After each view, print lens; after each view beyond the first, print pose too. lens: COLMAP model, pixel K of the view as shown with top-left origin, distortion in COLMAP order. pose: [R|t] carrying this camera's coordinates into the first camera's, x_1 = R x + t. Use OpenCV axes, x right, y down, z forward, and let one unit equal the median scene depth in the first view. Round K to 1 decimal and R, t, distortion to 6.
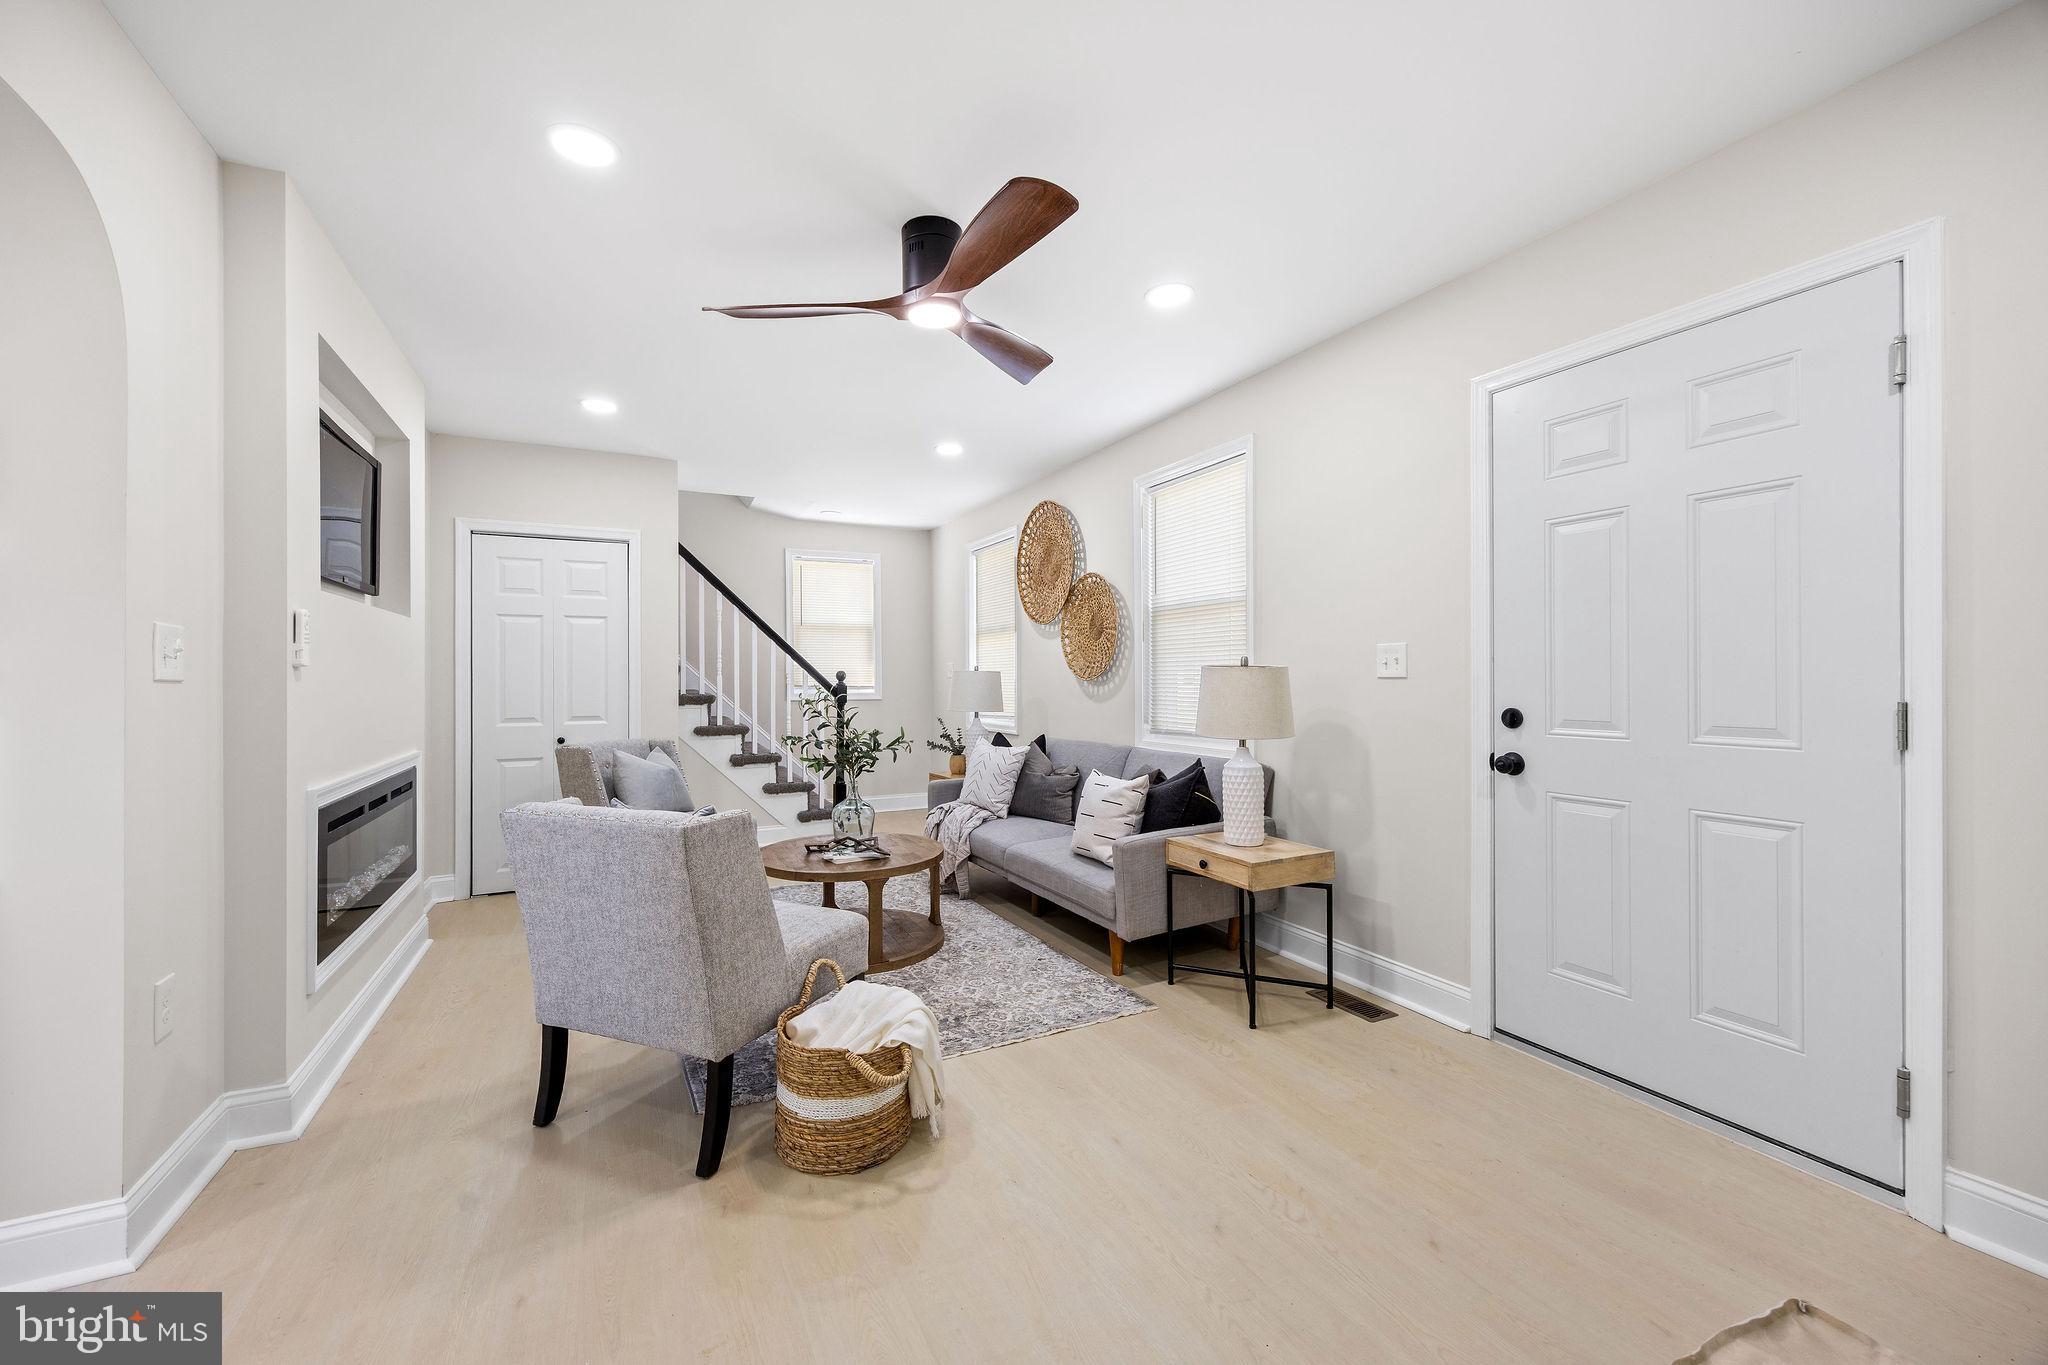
lens RADIAL K [[803.8, 0, 1021.9], [0, 803.8, 677.1], [0, 0, 1]] dist [-0.000520, 0.000025]
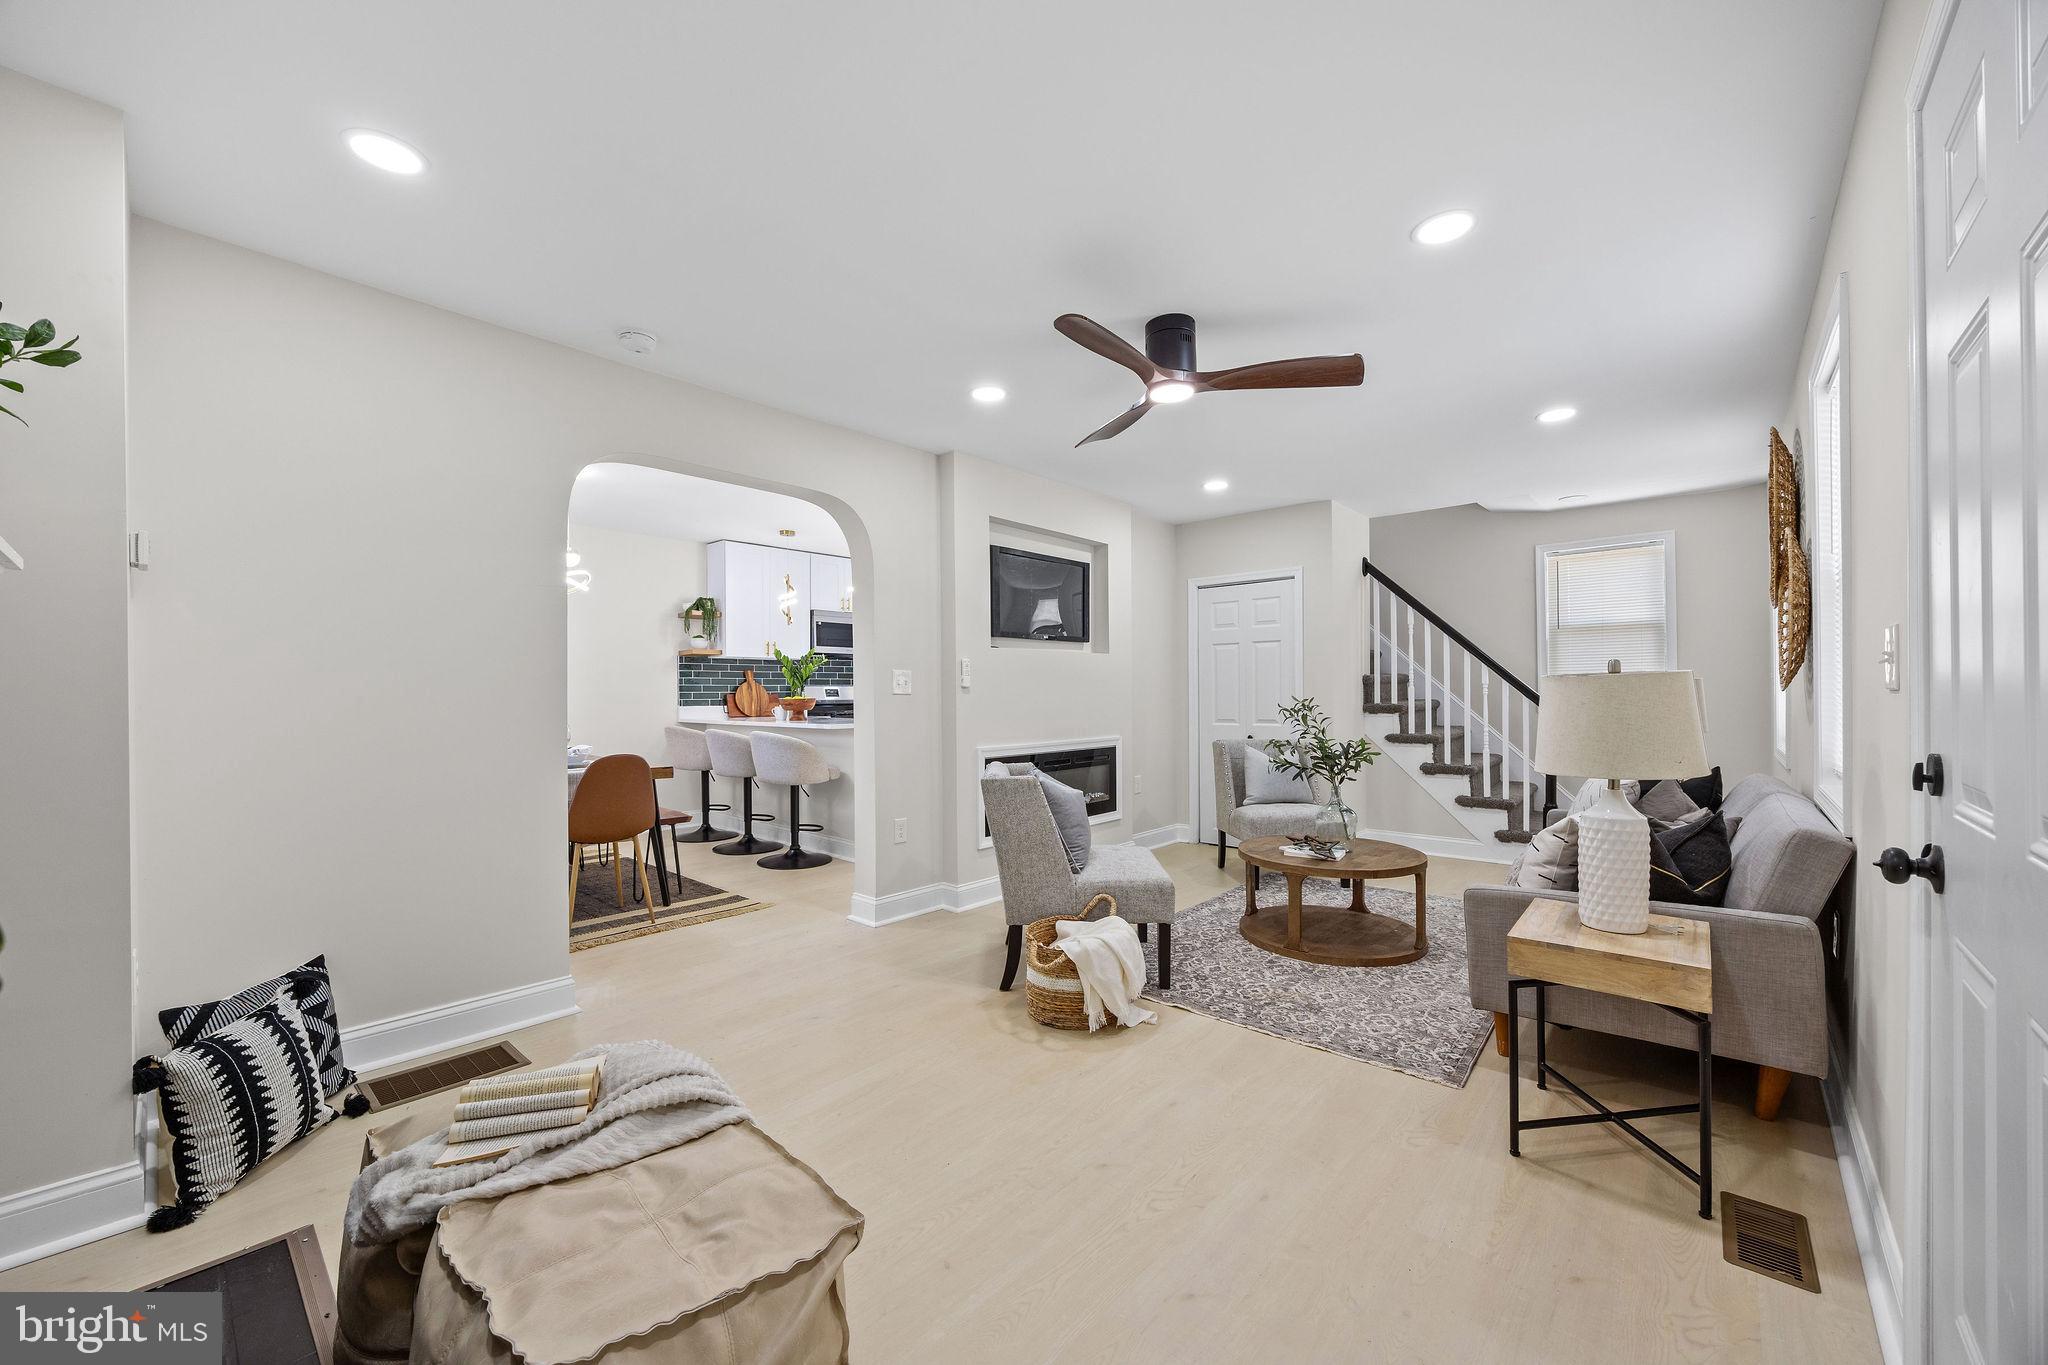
lens RADIAL K [[788.3, 0, 1020.8], [0, 788.3, 695.6], [0, 0, 1]] dist [-0.001020, -0.000049]
pose [[0.373273, 0.004241, -0.927712, 0.499172], [0.008040, 0.999937, 0.007806, -0.002414], [0.927687, -0.010373, 0.373216, 0.186345]]
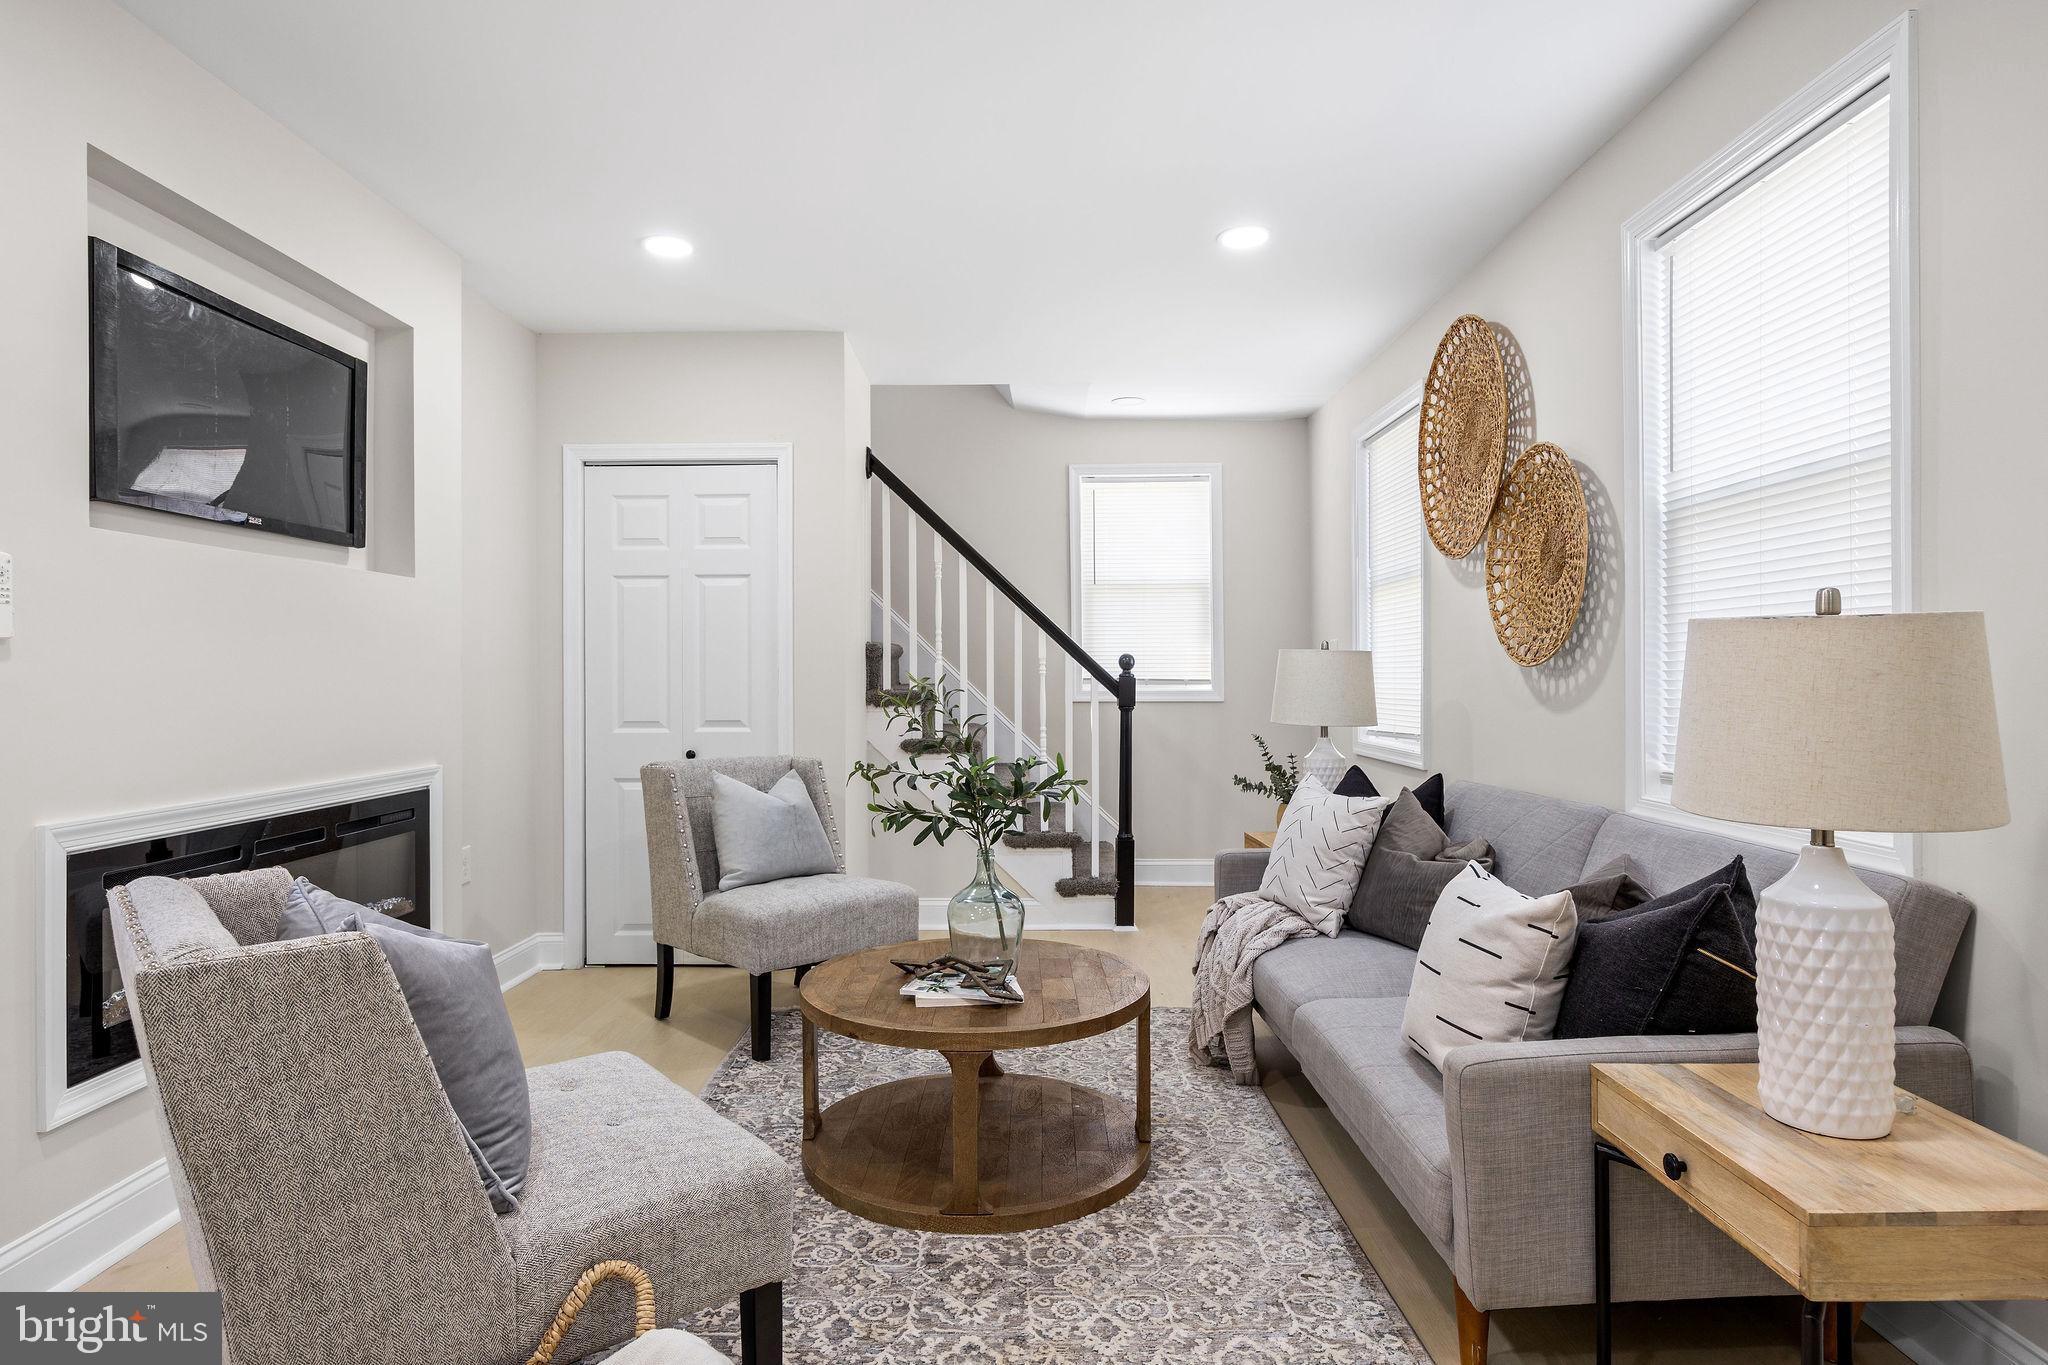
lens RADIAL K [[1126.1, 0, 1017.5], [0, 1126.1, 674.4], [0, 0, 1]] dist [-0.002092, 0.000055]
pose [[0.888448, 0.000370, -0.458976, 0.130462], [0.001191, 0.999994, 0.003111, 0.007123], [0.458975, -0.003311, 0.888443, 0.278491]]
